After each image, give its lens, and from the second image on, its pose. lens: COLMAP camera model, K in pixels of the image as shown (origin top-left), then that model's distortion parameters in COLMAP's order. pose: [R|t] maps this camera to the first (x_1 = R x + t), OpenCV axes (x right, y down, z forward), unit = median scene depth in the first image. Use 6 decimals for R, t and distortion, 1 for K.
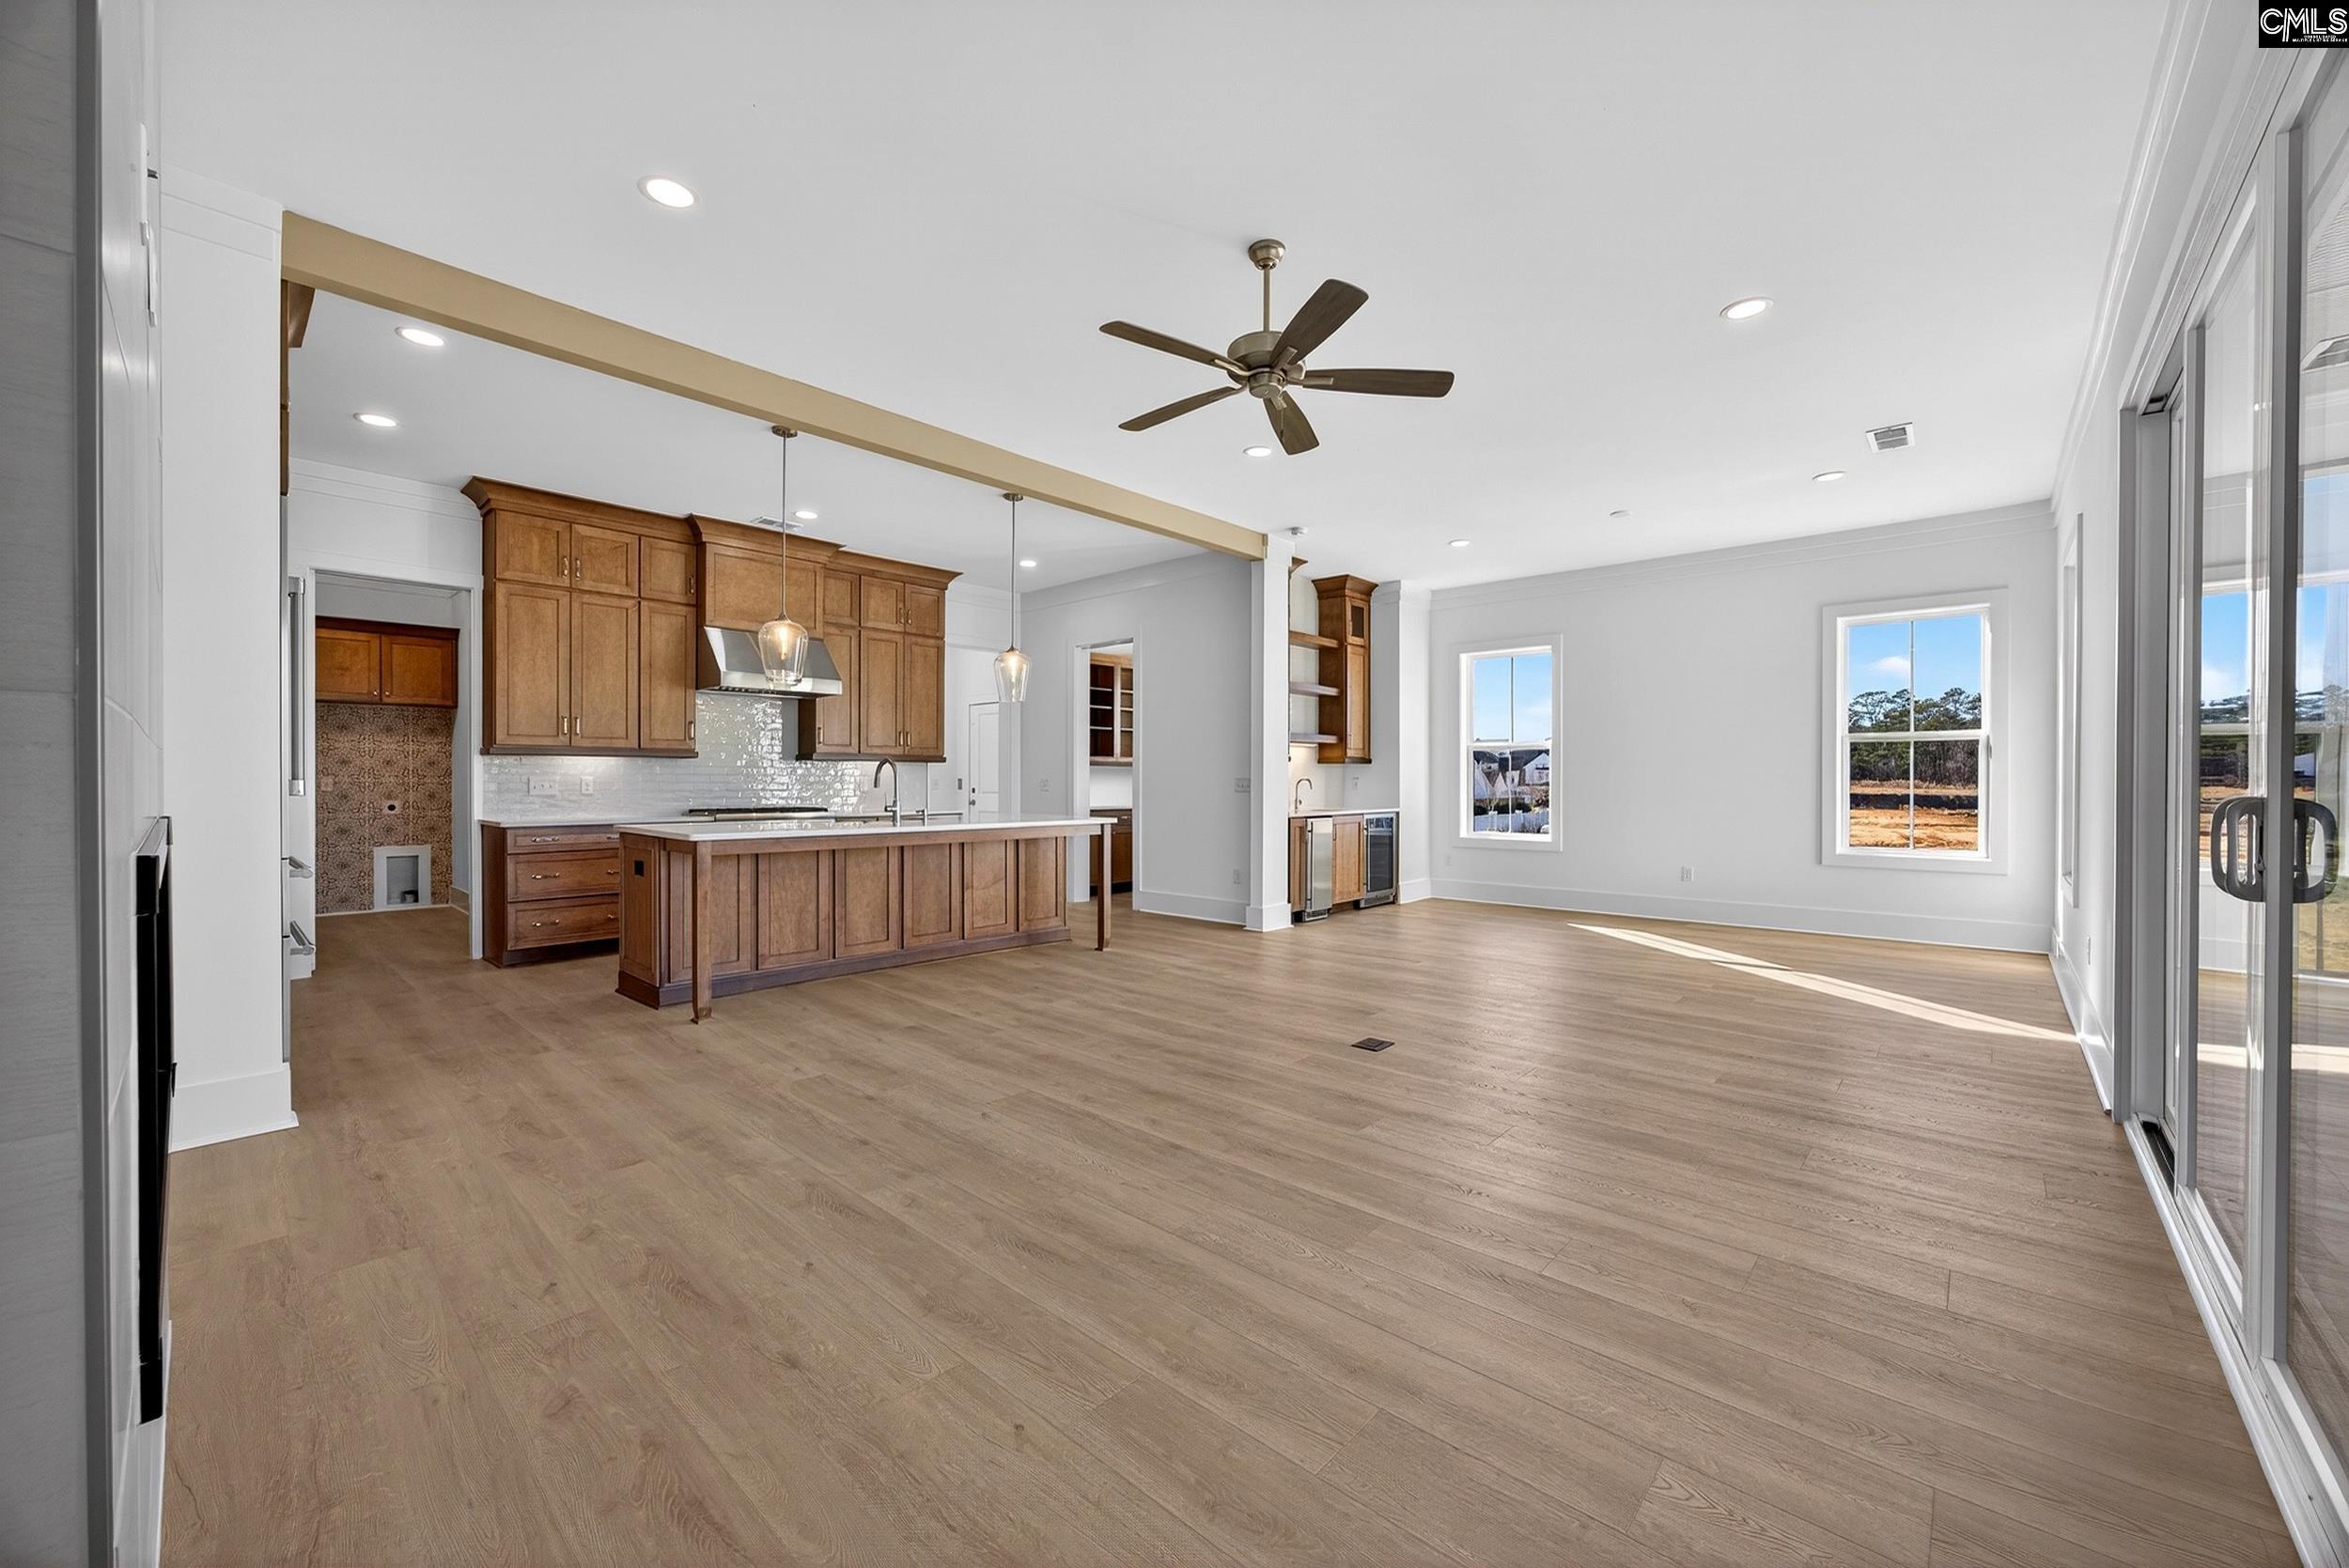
lens RADIAL K [[908.2, 0, 1182.8], [0, 908.2, 786.6], [0, 0, 1]] dist [-0.022629, 0.006365]
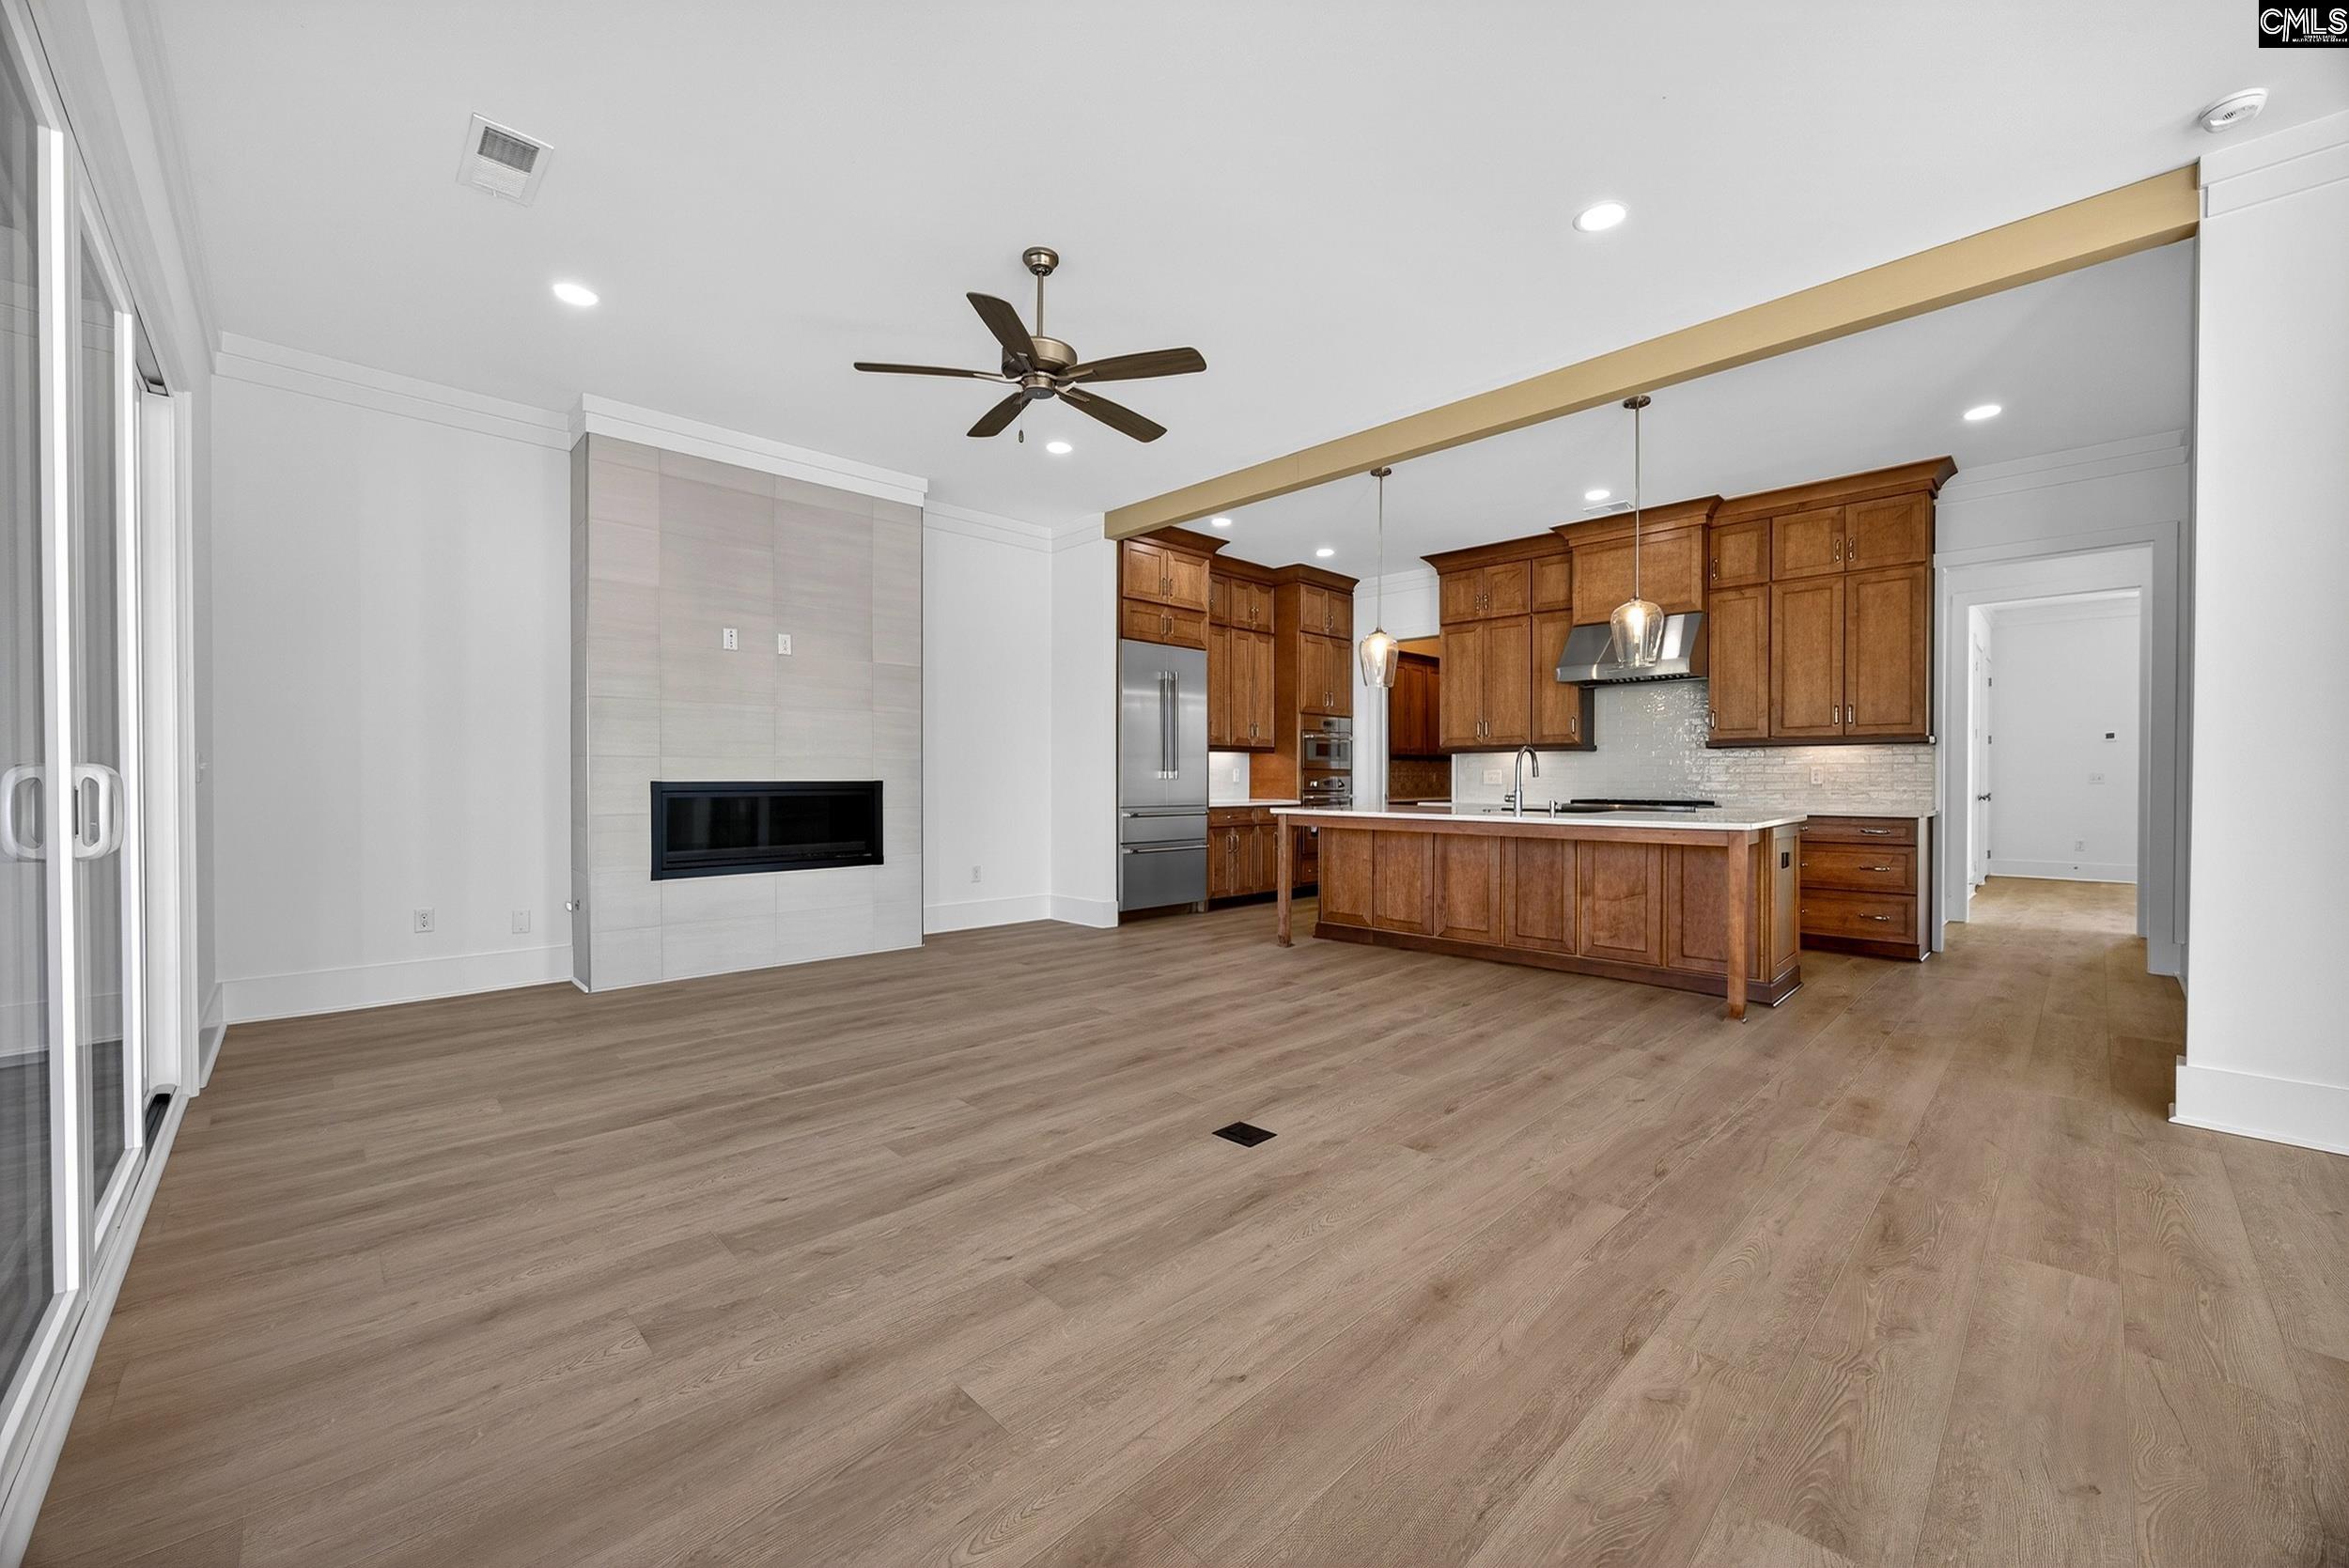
lens RADIAL K [[908.2, 0, 1189.9], [0, 908.2, 790.3], [0, 0, 1]] dist [-0.022629, 0.006365]
pose [[-0.054679, 0.011043, -0.998443, 0.659794], [-0.007054, 0.999910, 0.011446, 0.007297], [0.998479, 0.007669, -0.054596, 0.718675]]
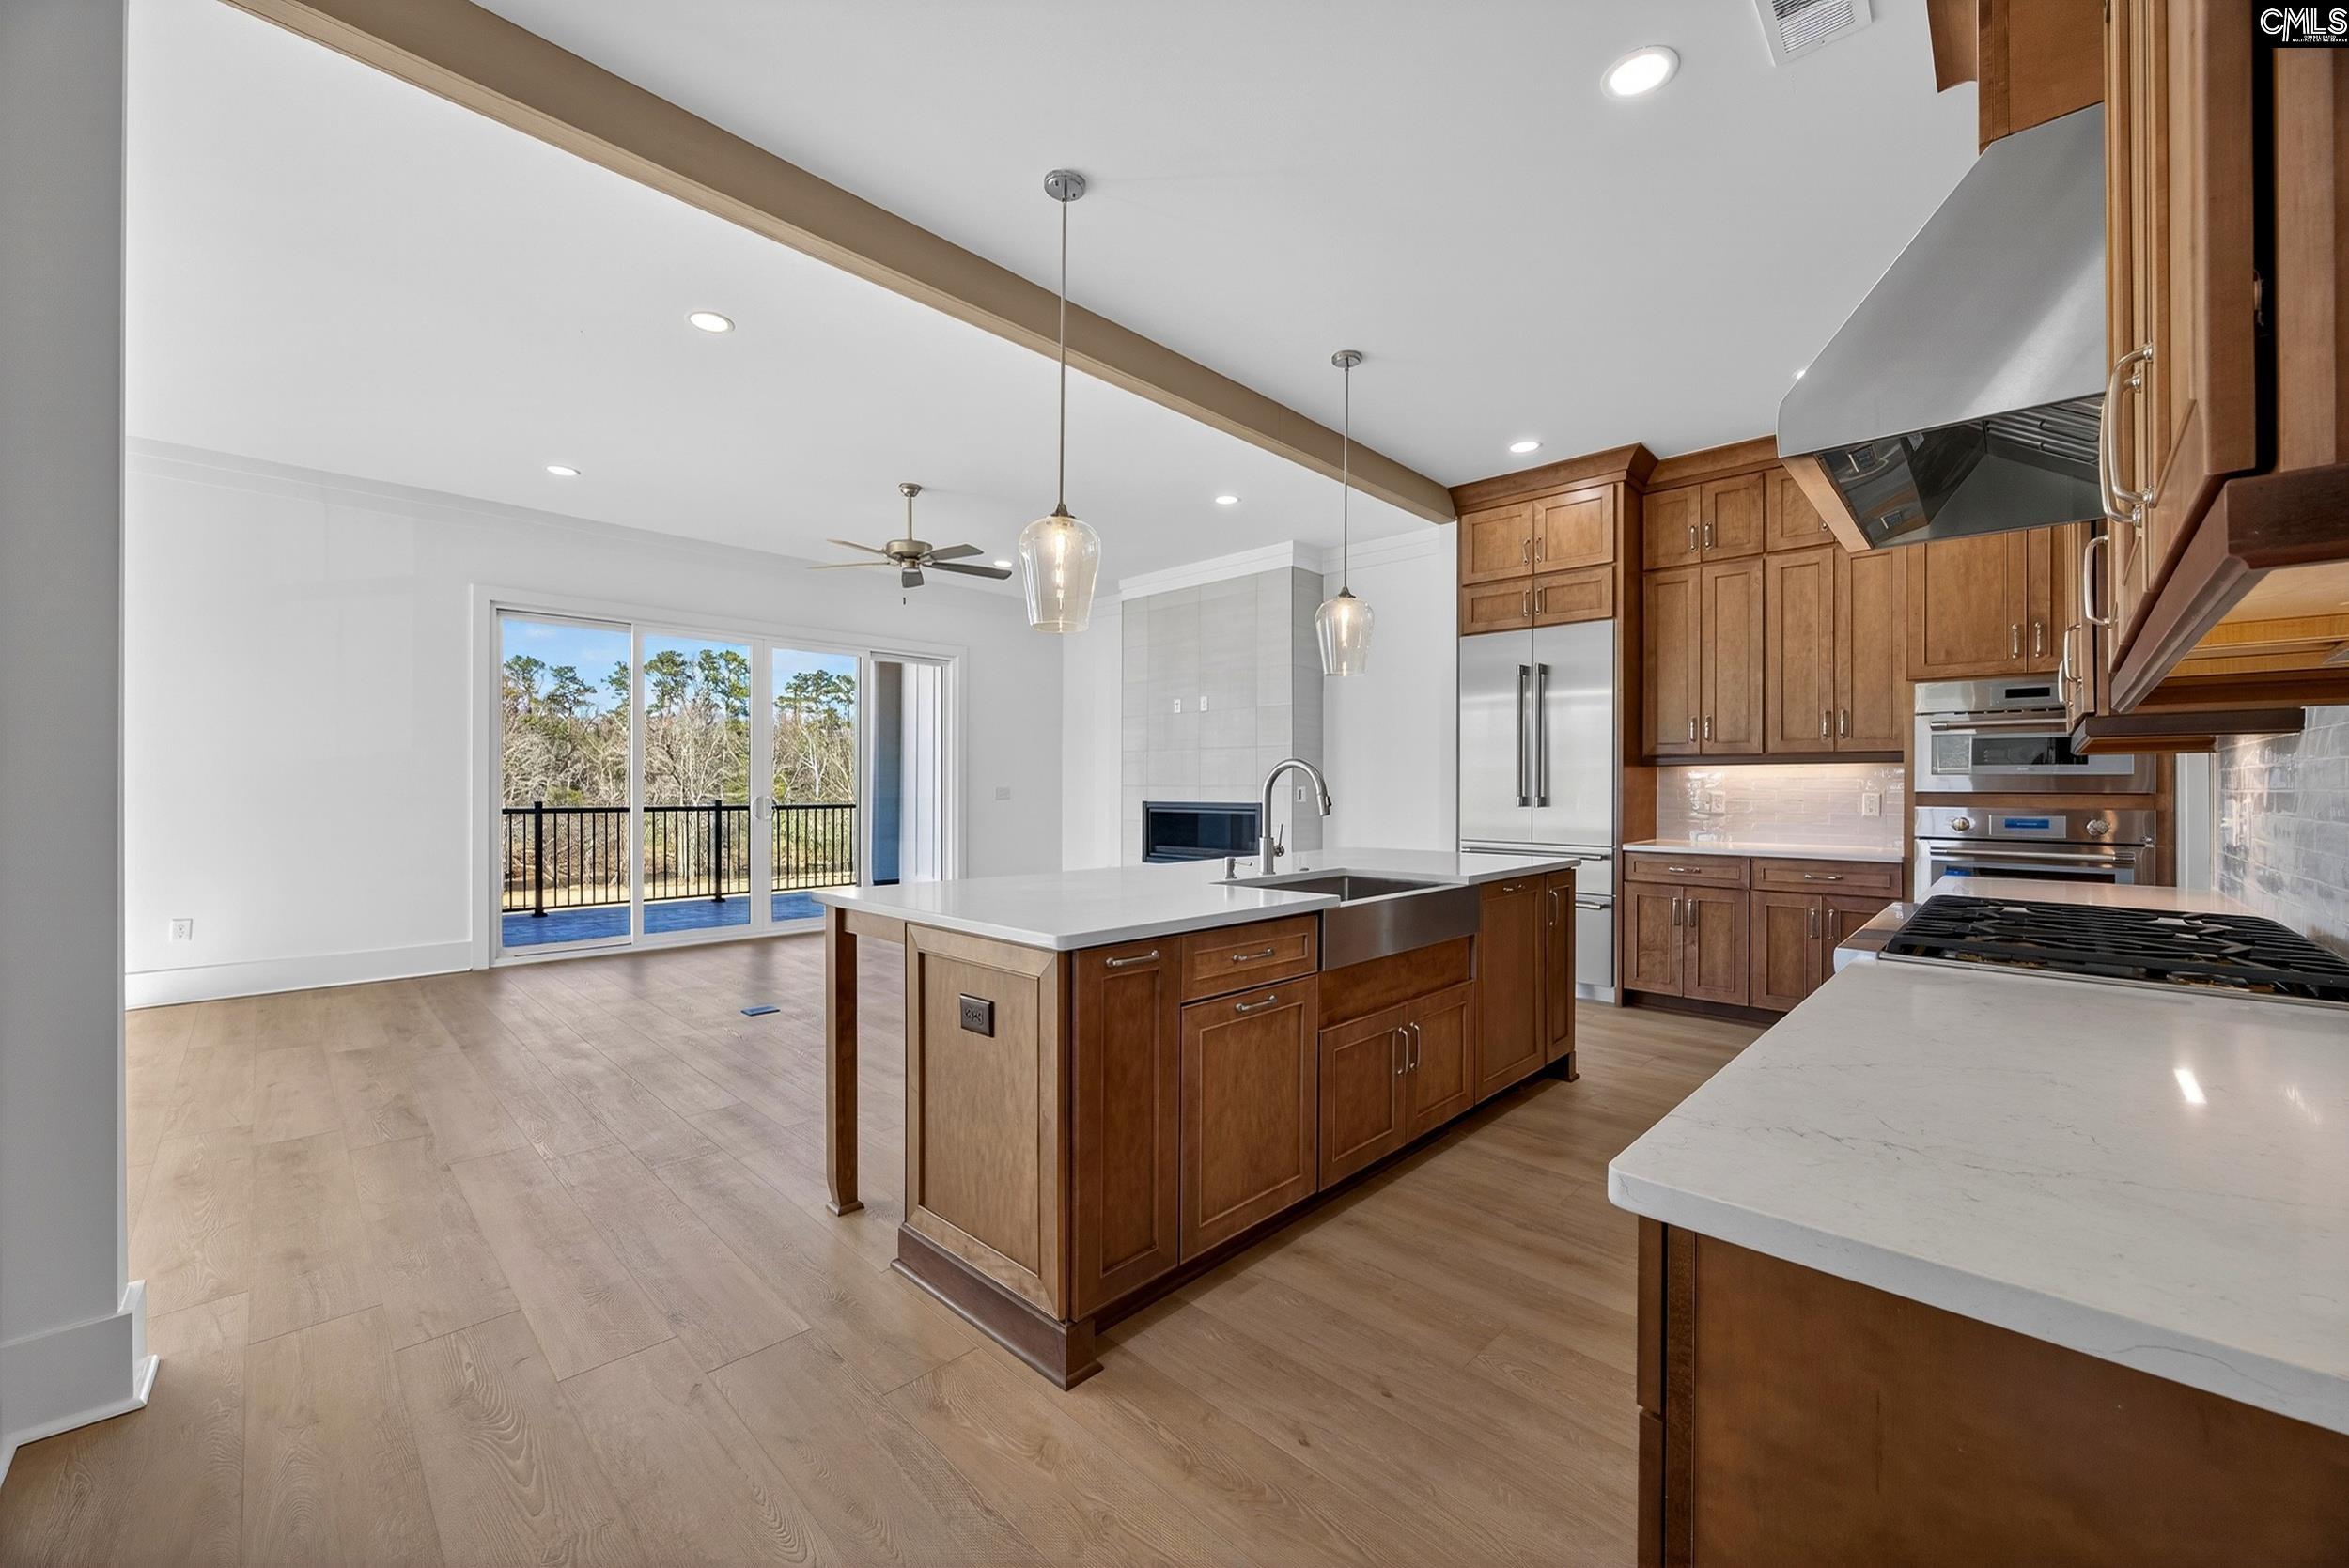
lens RADIAL K [[908.2, 0, 1182.0], [0, 908.2, 787.3], [0, 0, 1]] dist [-0.022629, 0.006365]
pose [[-0.999333, -0.005381, 0.036124, -0.286743], [-0.005169, 0.999969, 0.005972, -0.018255], [-0.036155, 0.005781, -0.999329, 1.582047]]
